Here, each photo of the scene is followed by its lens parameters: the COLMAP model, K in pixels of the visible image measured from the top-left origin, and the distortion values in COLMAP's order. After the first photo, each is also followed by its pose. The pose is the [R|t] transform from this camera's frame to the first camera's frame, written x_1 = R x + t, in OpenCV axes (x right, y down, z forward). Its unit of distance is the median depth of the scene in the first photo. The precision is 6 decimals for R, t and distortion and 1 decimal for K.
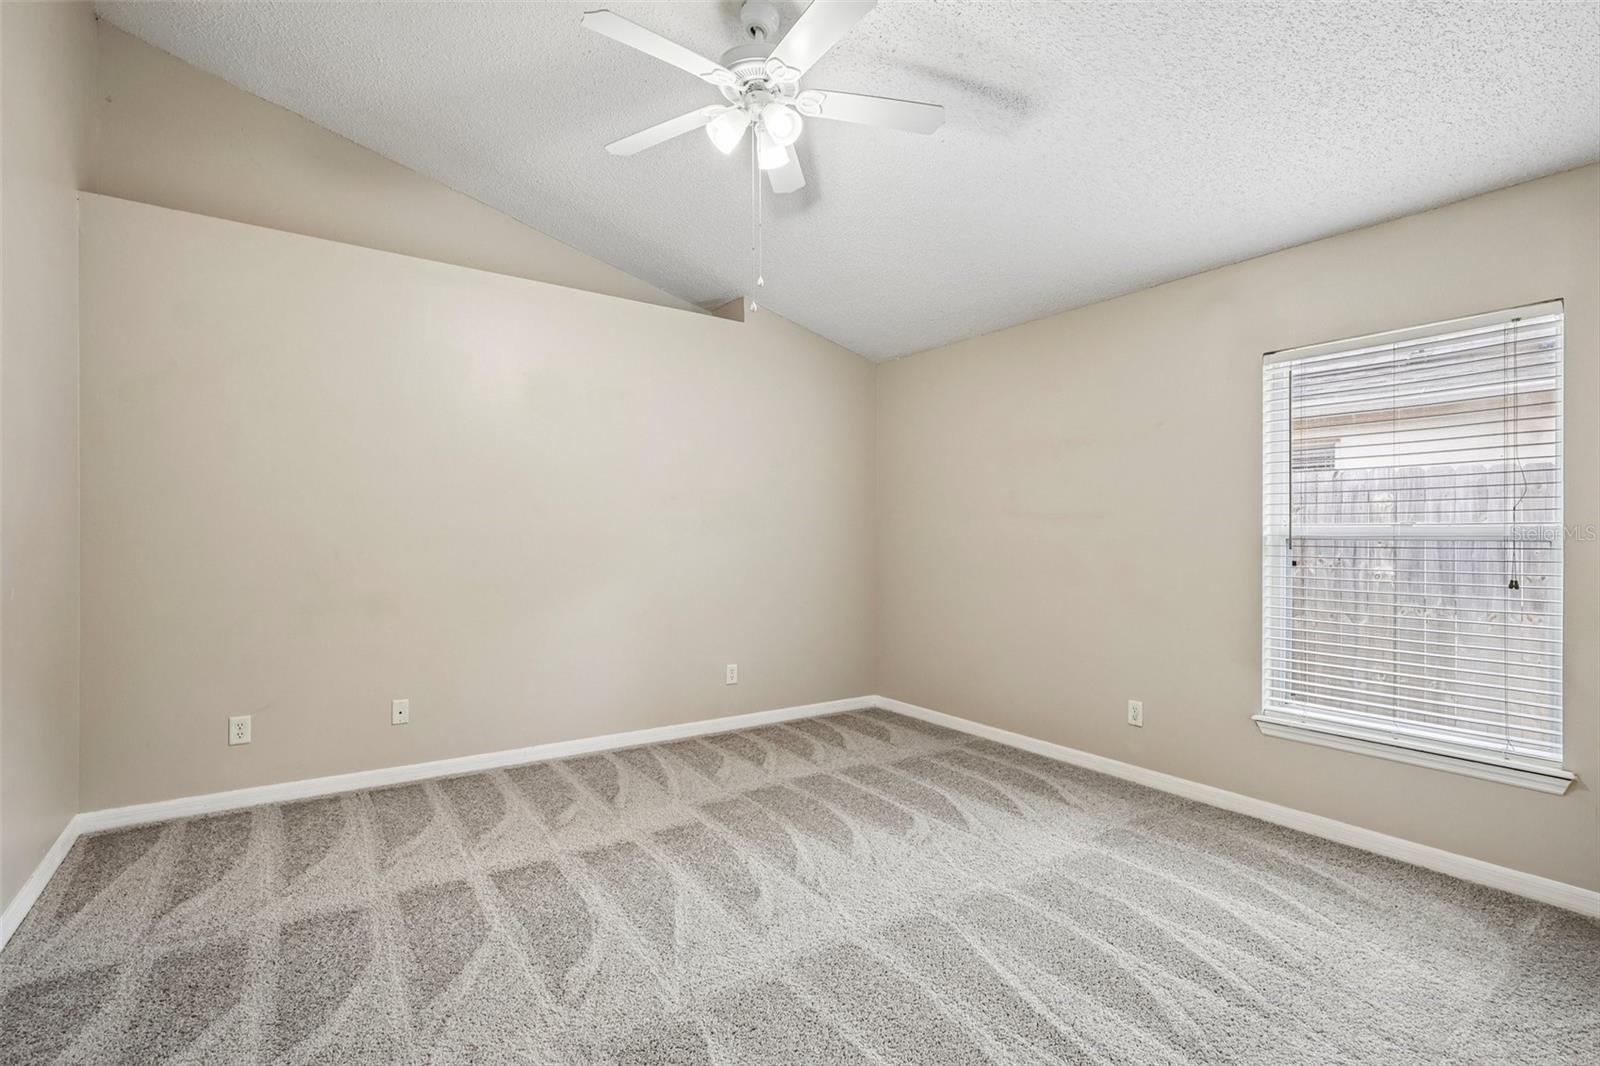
lens RADIAL K [[753.2, 0, 800.7], [0, 753.2, 528.4], [0, 0, 1]] dist [0.002457, -0.000696]
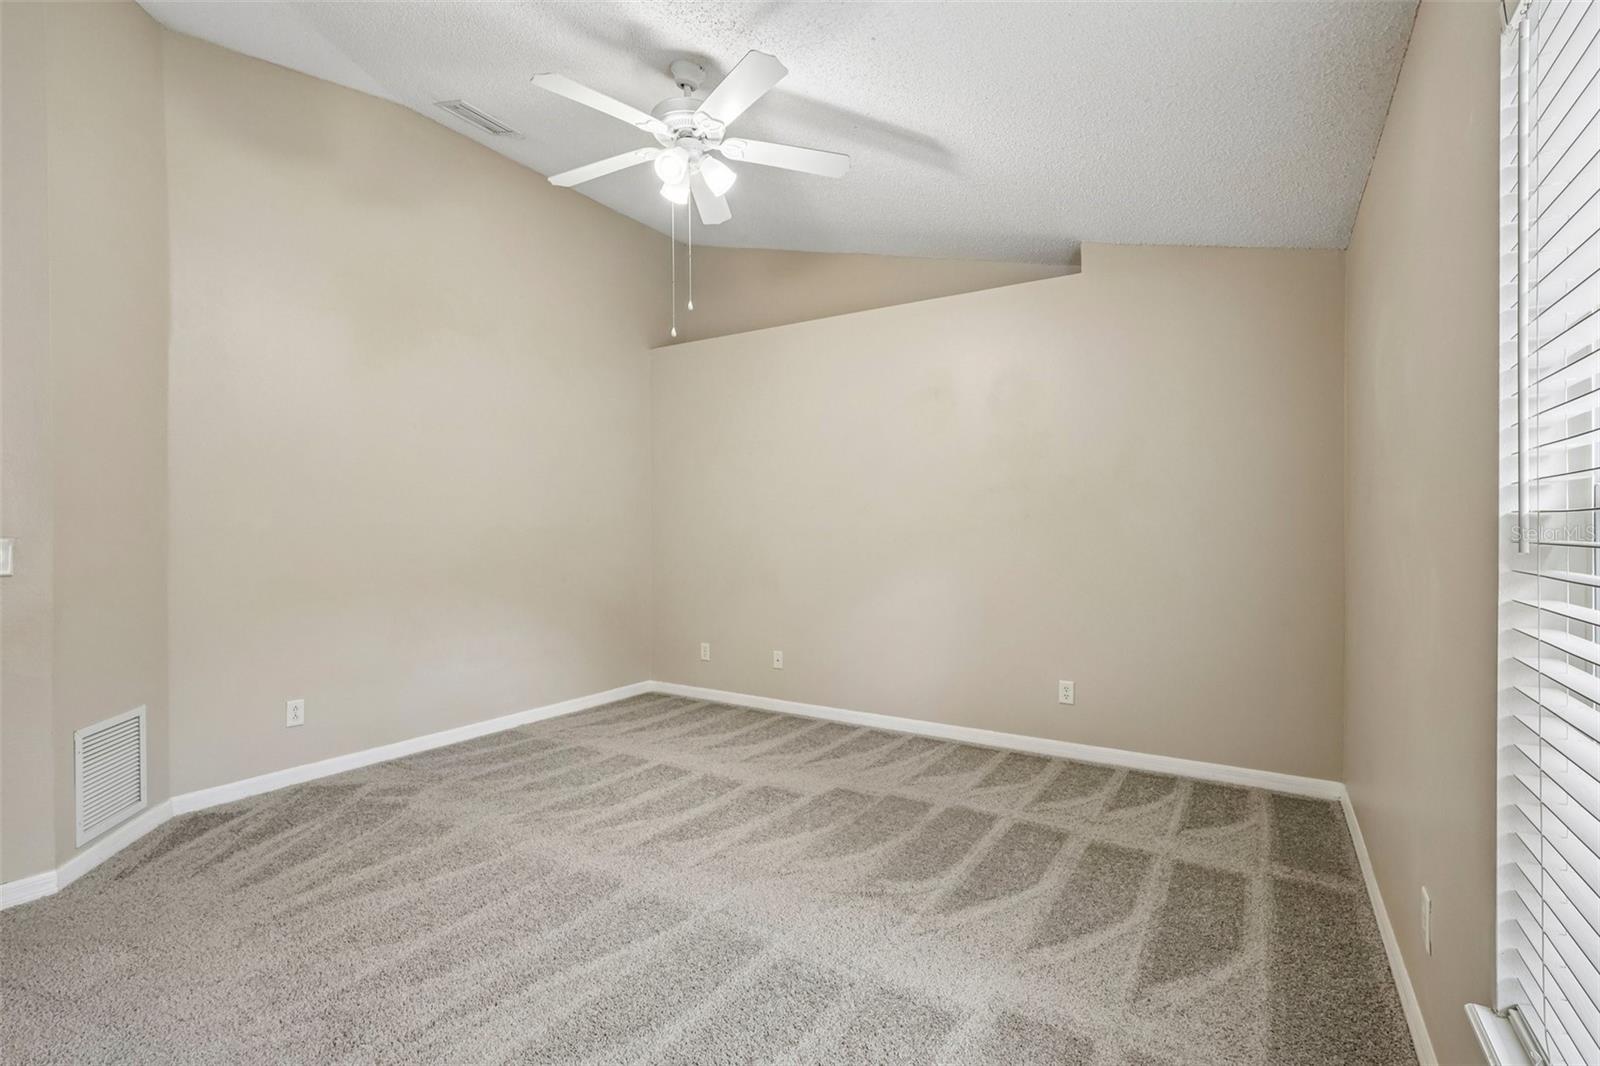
lens RADIAL K [[753.2, 0, 787.2], [0, 753.2, 541.4], [0, 0, 1]] dist [0.002457, -0.000696]
pose [[0.365062, 0.004938, -0.930970, 0.777200], [0.016183, 0.999801, 0.011649, 0.009584], [0.930843, -0.019319, 0.364909, 0.526997]]
